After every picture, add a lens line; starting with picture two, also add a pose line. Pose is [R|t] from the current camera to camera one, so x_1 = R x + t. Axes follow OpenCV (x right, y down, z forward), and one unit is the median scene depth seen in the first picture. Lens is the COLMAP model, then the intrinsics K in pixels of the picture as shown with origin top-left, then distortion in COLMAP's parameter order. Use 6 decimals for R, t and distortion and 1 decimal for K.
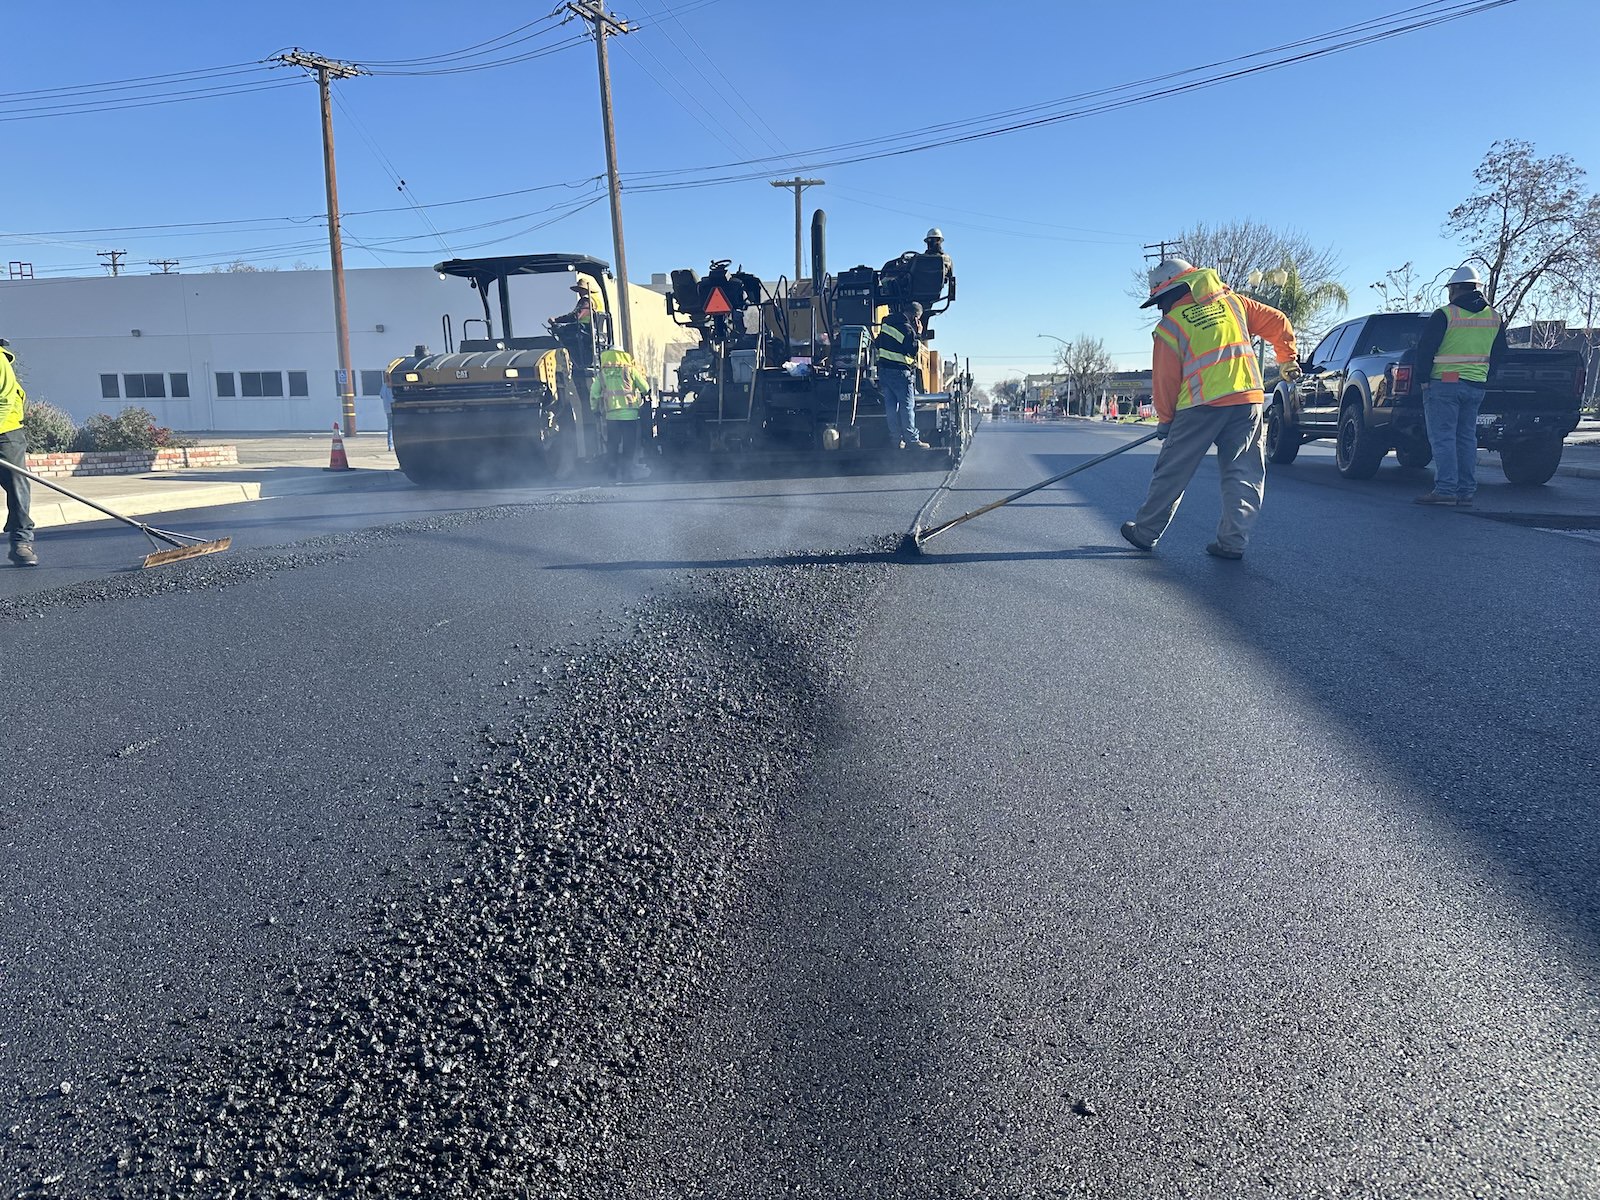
lens RADIAL K [[1122.1, 0, 784.0], [0, 1122.1, 606.2], [0, 0, 1]] dist [0.015091, -0.008410]
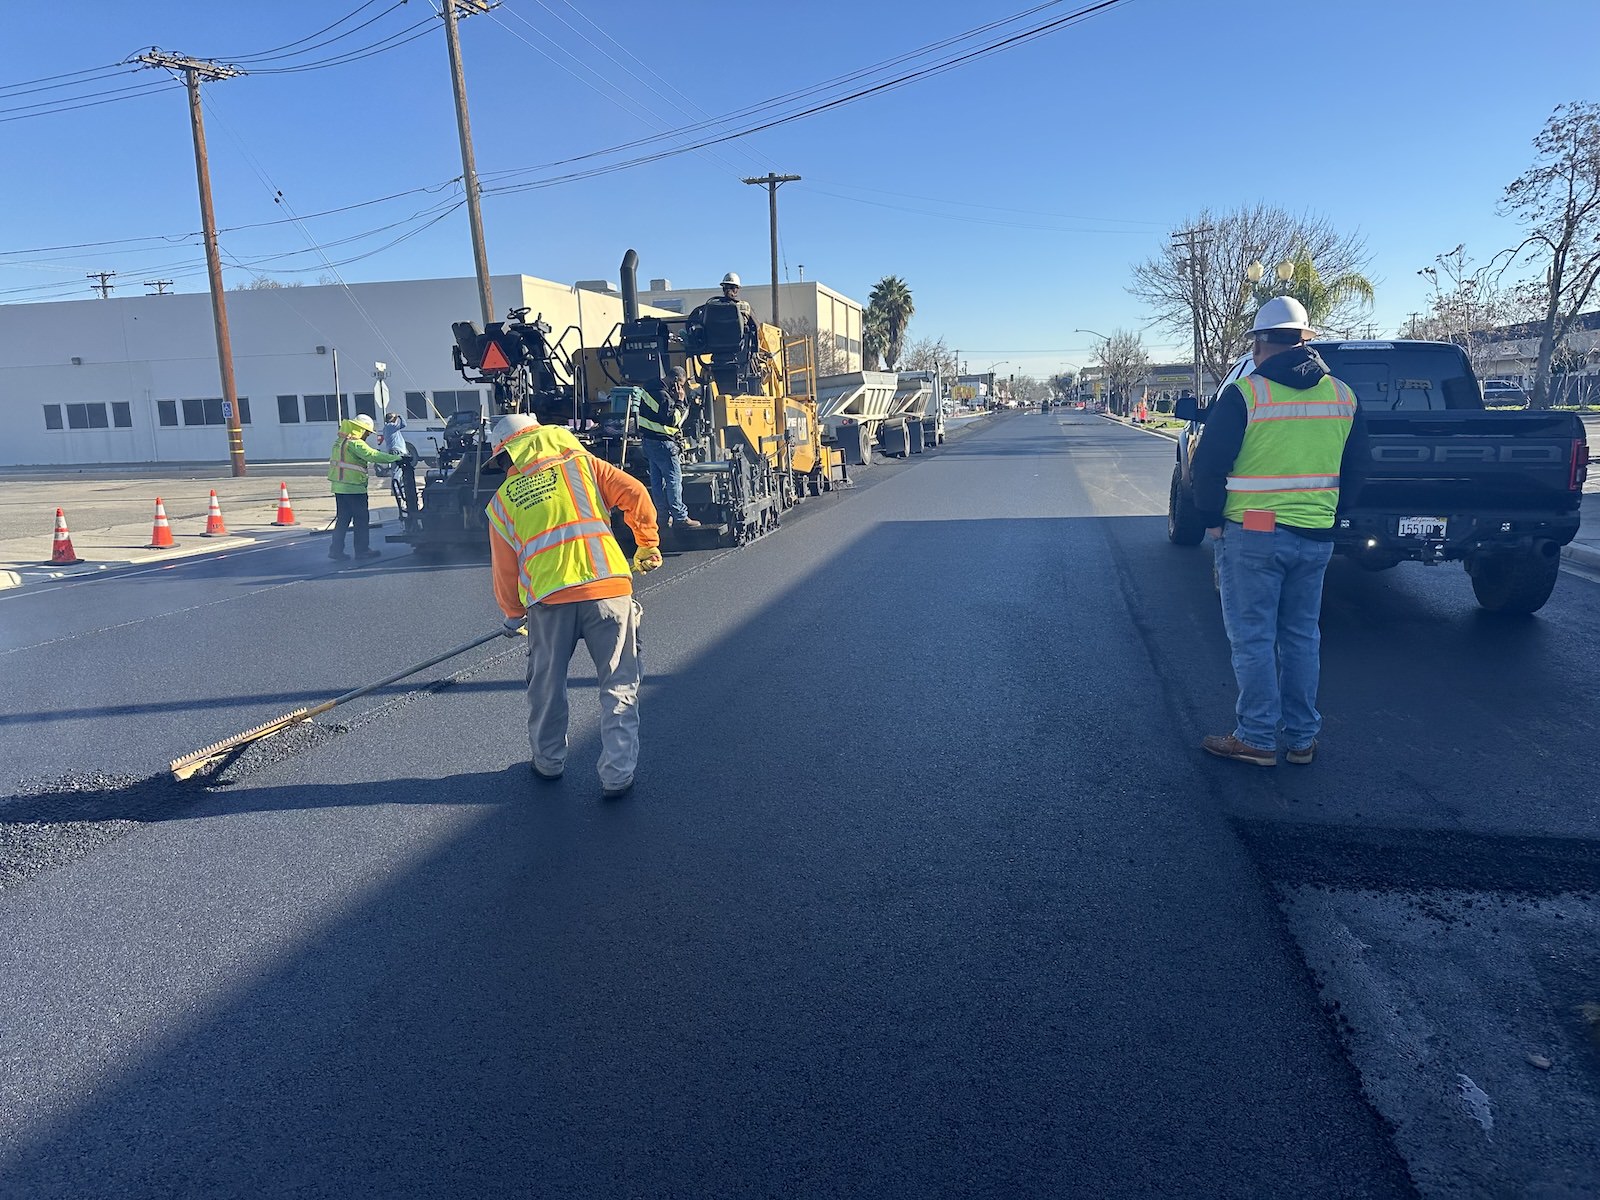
lens RADIAL K [[1122.1, 0, 784.0], [0, 1122.1, 606.2], [0, 0, 1]] dist [0.015091, -0.008410]
pose [[0.998348, -0.013061, -0.055951, 0.070908], [0.013148, 0.999913, 0.001191, -0.029241], [0.055931, -0.001924, 0.998433, 0.084761]]
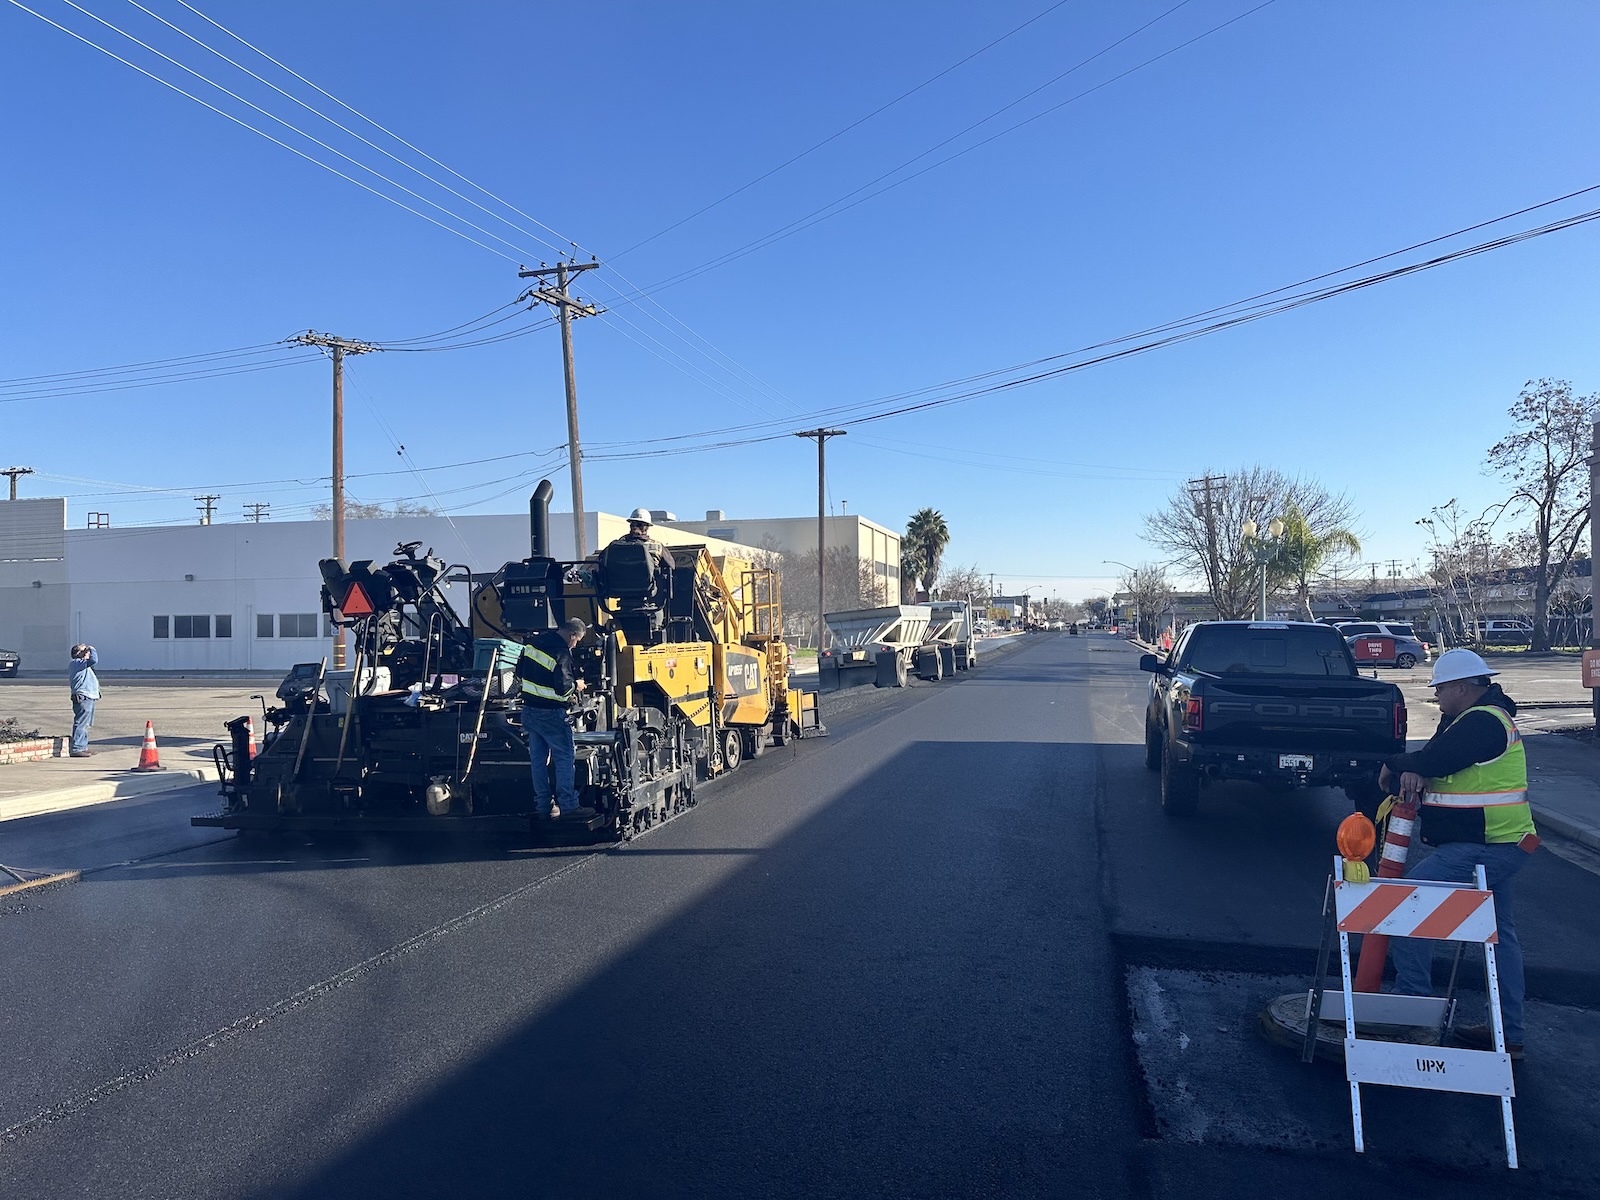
lens RADIAL K [[1101.3, 0, 792.0], [0, 1101.3, 607.8], [0, 0, 1]] dist [0.108316, -0.143559]
pose [[0.996641, -0.002542, -0.081852, 0.070722], [-0.012842, 0.982299, -0.186878, -0.026687], [0.080878, 0.187301, 0.978967, 0.027092]]
